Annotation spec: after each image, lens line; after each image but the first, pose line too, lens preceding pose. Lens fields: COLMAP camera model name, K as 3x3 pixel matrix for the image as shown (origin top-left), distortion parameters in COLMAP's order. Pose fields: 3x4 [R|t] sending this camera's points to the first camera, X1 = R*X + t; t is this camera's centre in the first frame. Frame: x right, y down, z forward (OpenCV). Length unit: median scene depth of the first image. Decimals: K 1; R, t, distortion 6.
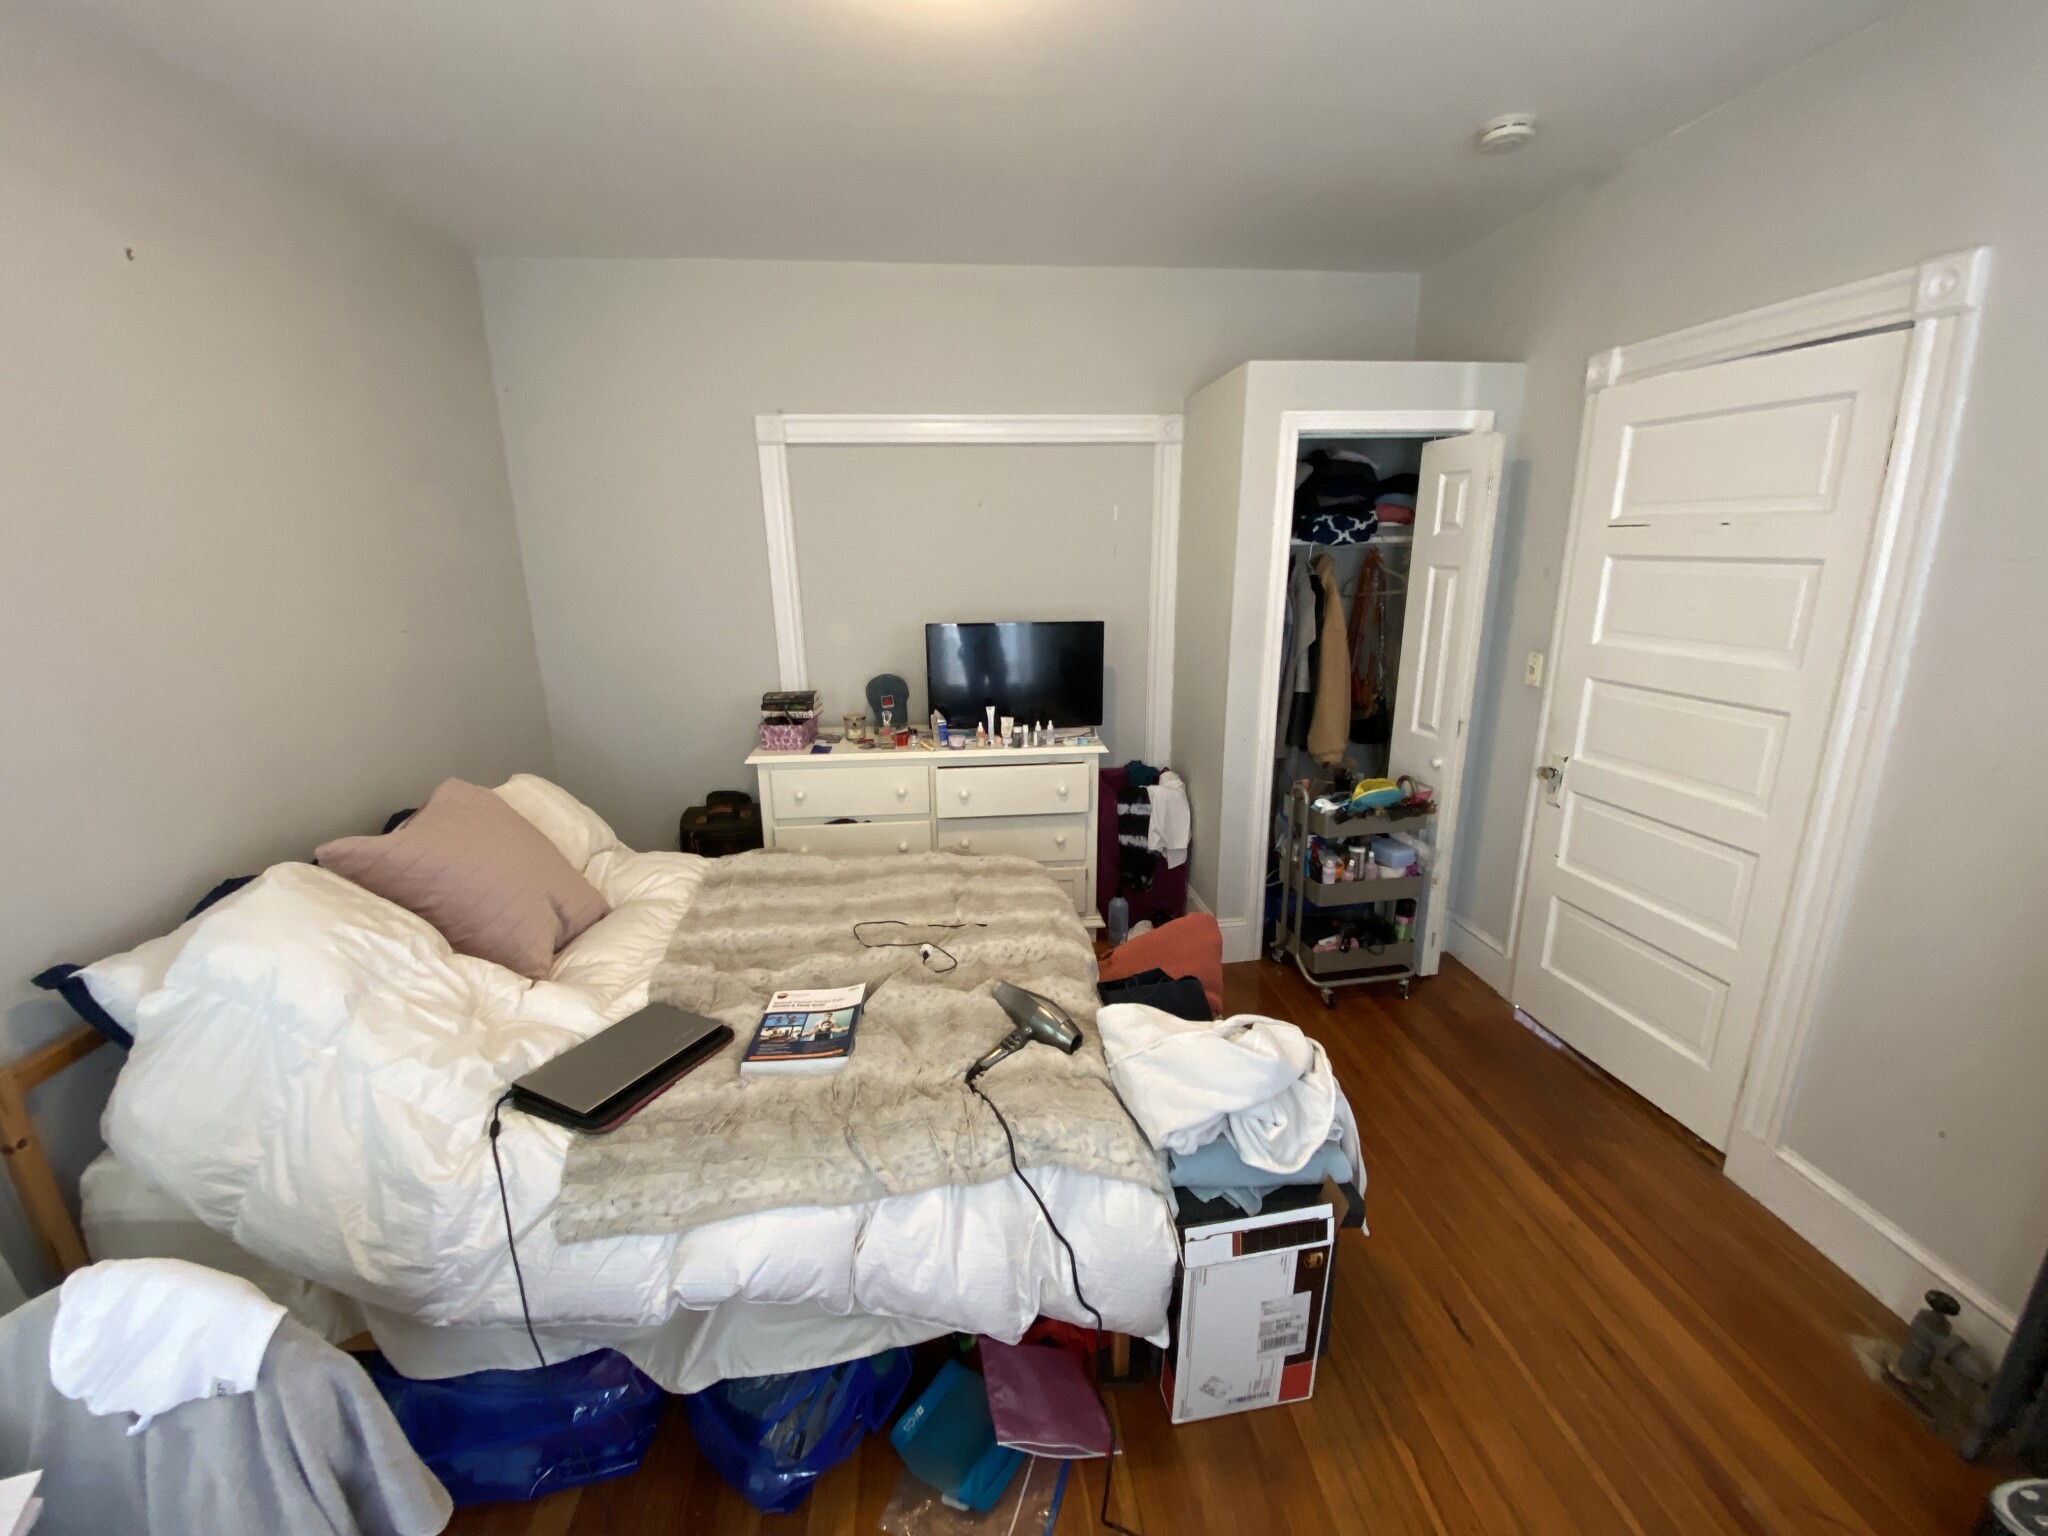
lens RADIAL K [[847.7, 0, 1024.0], [0, 847.7, 768.0], [0, 0, 1]] dist [-0.000905, -0.000191]
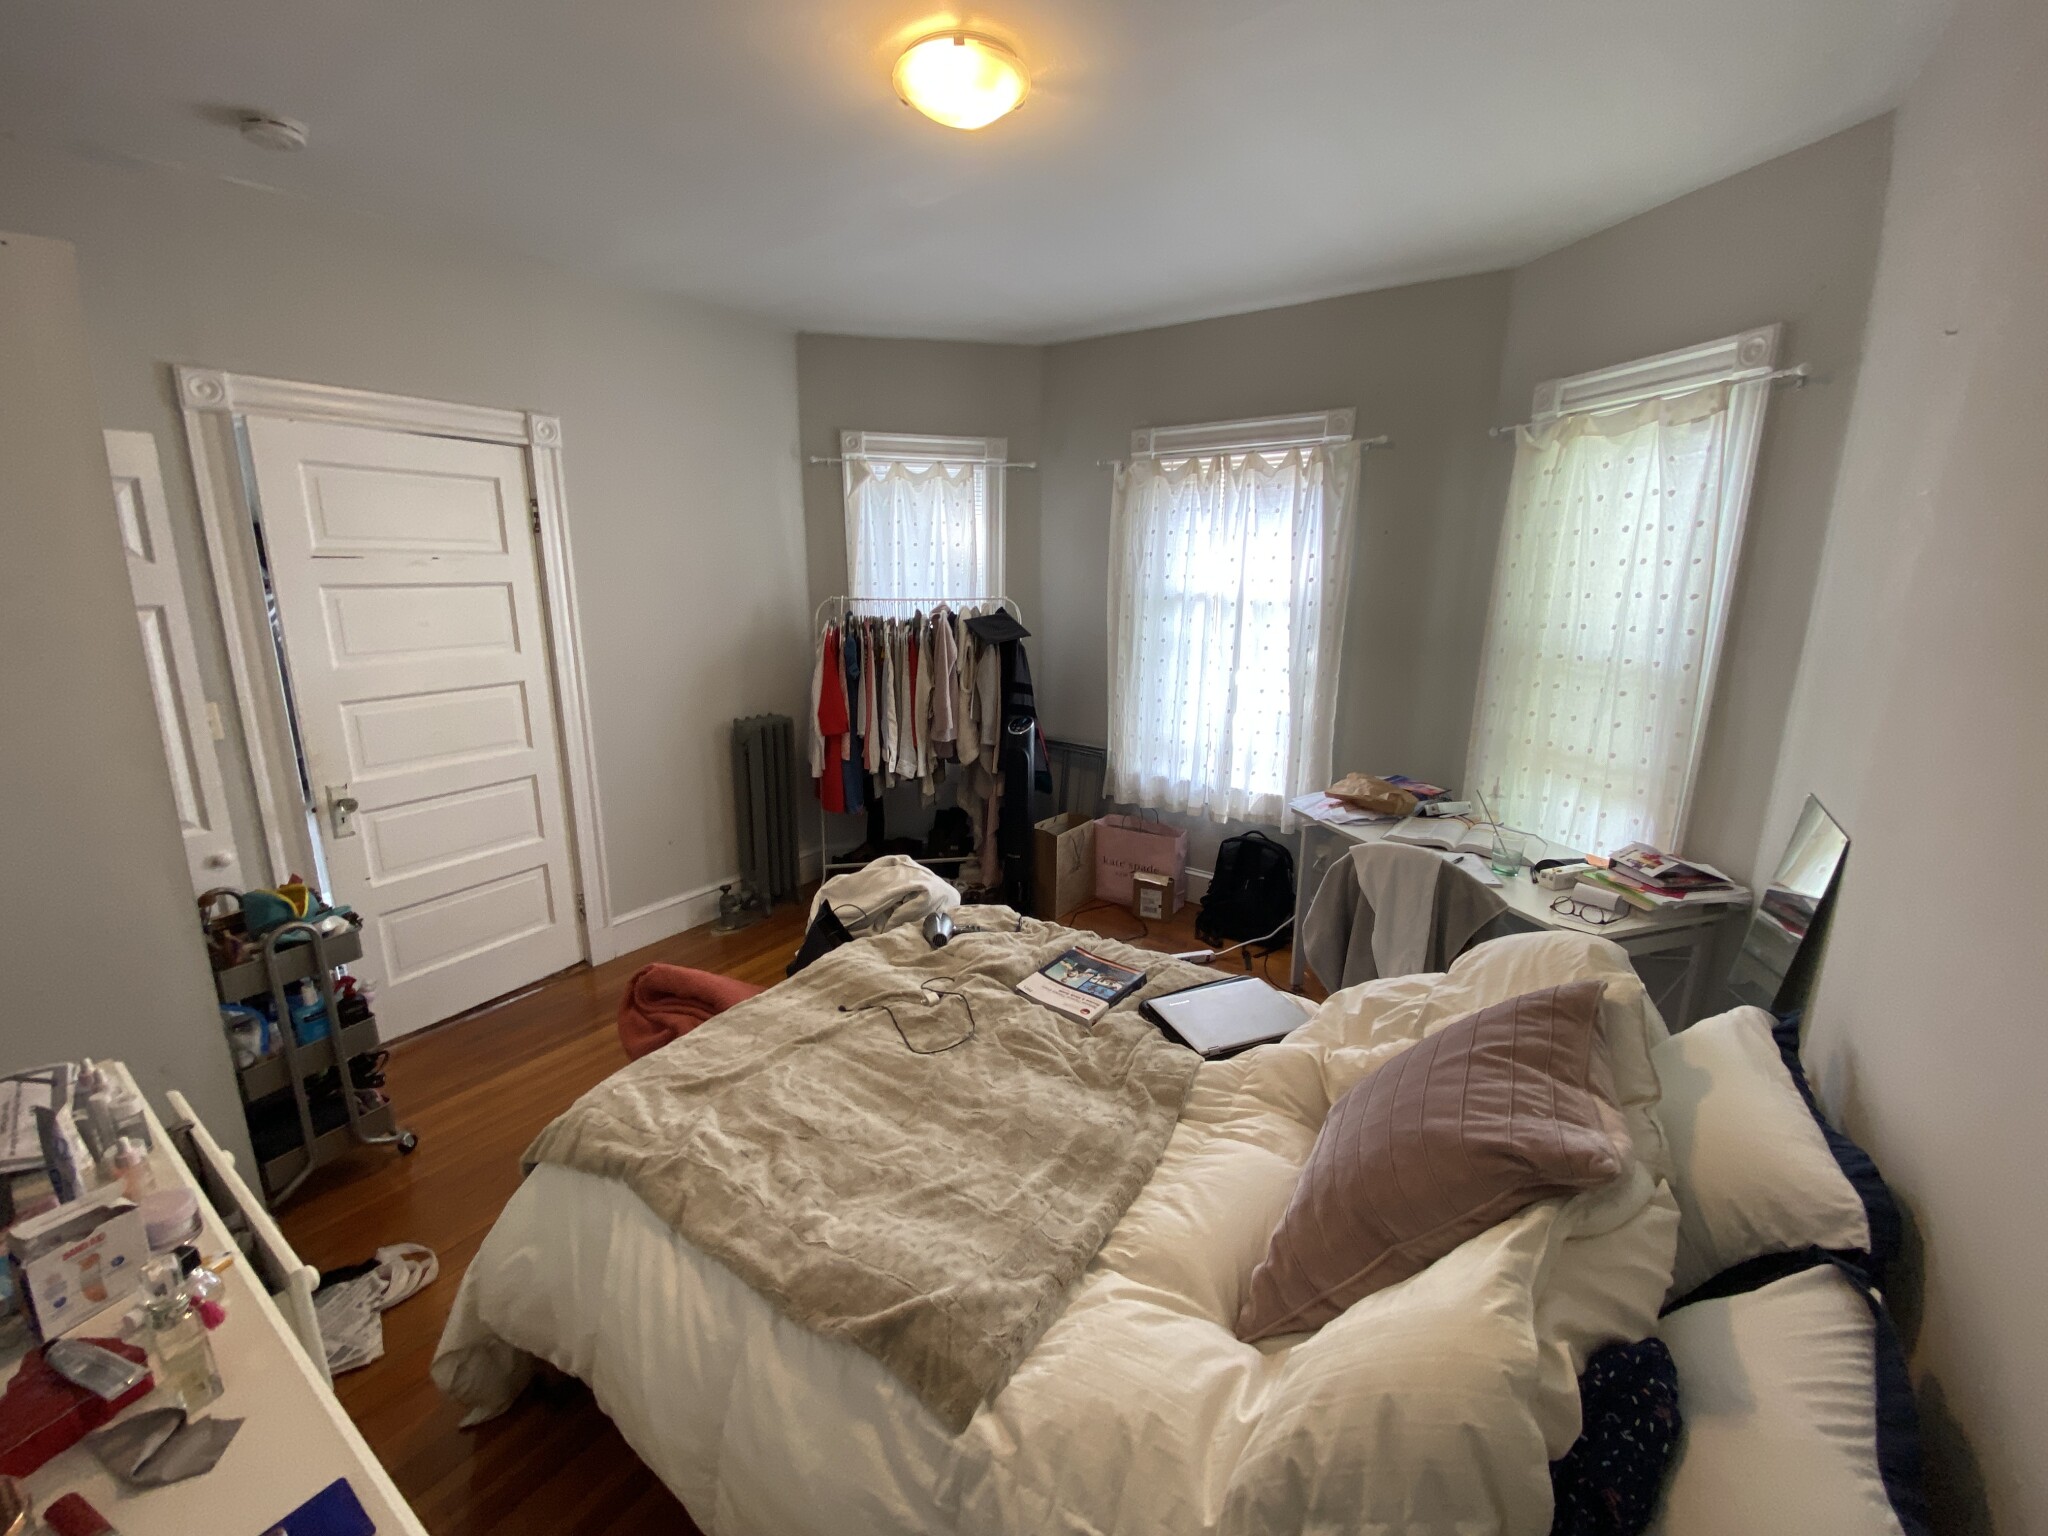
lens RADIAL K [[847.7, 0, 1024.0], [0, 847.7, 768.0], [0, 0, 1]] dist [-0.000905, -0.000191]
pose [[-0.792705, -0.135356, 0.594388, -0.666257], [0.149478, 0.902112, 0.404783, -0.357045], [-0.590995, 0.409722, -0.694876, 1.368004]]
